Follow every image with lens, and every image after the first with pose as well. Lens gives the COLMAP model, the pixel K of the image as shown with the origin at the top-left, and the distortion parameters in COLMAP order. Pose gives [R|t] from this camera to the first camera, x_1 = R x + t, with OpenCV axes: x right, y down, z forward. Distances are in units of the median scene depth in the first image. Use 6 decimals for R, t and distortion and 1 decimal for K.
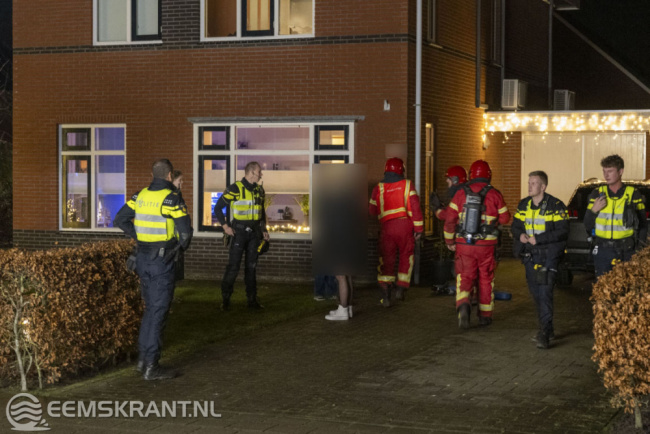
lens RADIAL K [[1293.0, 0, 325.0], [0, 1293.0, 217.0], [0, 0, 1]] dist [-0.042733, 0.059814]
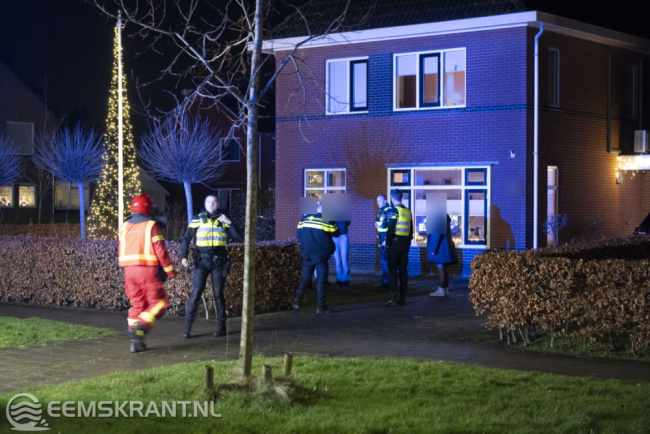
lens RADIAL K [[1188.9, 0, 325.0], [0, 1188.9, 217.0], [0, 0, 1]] dist [-0.002345, -0.090980]
pose [[0.957510, -0.000247, -0.288401, 0.217968], [-0.006610, 0.999718, -0.022801, 0.013849], [0.288326, 0.023739, 0.957238, -0.299856]]
